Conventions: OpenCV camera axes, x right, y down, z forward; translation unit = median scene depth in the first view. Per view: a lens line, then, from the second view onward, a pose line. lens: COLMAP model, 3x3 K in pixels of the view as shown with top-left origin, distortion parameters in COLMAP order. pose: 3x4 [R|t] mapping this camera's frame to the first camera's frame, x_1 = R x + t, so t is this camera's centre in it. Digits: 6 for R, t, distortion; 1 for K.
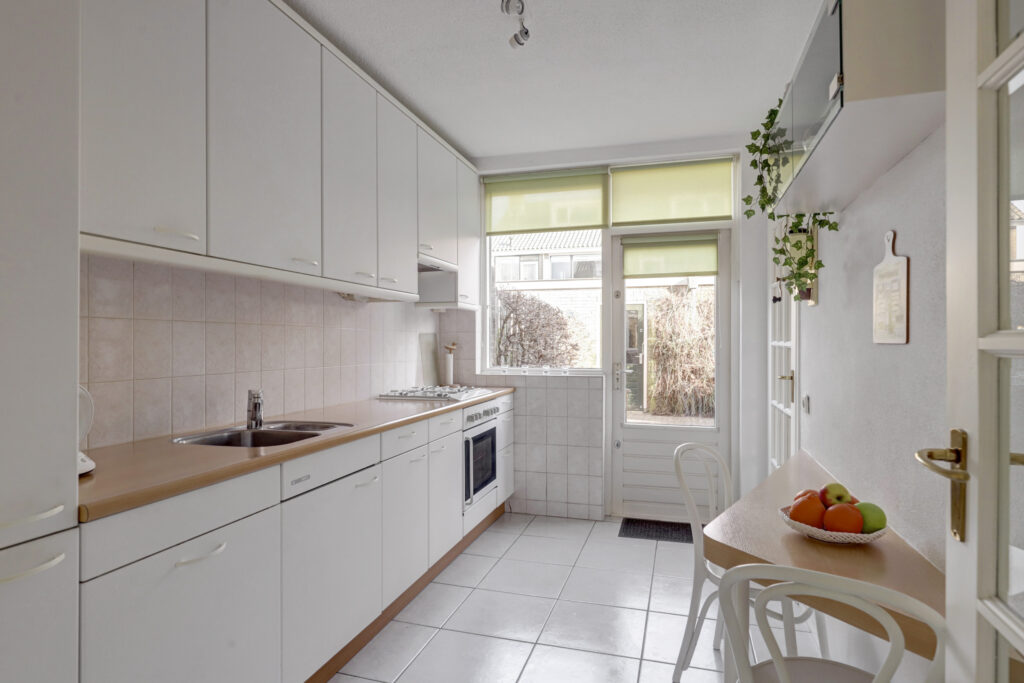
lens RADIAL K [[584.1, 0, 512.0], [0, 584.1, 341.5], [0, 0, 1]] dist [-0.000063, -0.000039]
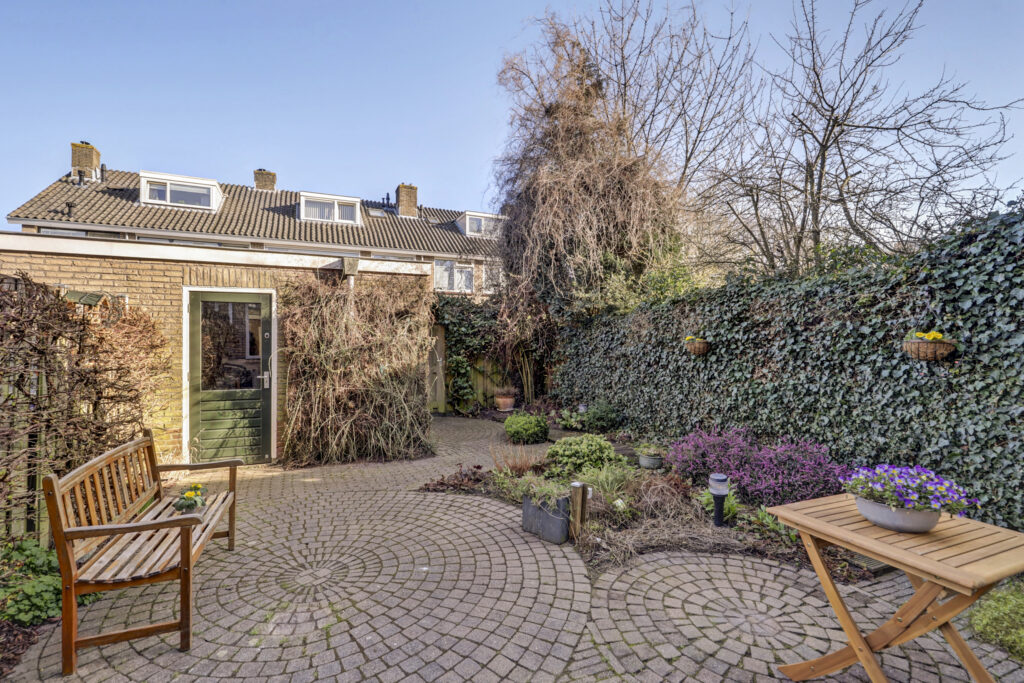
lens RADIAL K [[461.1, 0, 512.0], [0, 461.1, 341.5], [0, 0, 1]] dist [0.001340, 0.000210]
pose [[0.763710, 0.001405, 0.645558, 0.101693], [-0.000142, 0.999998, -0.002008, -0.011468], [-0.645559, 0.001442, 0.763709, 0.449452]]
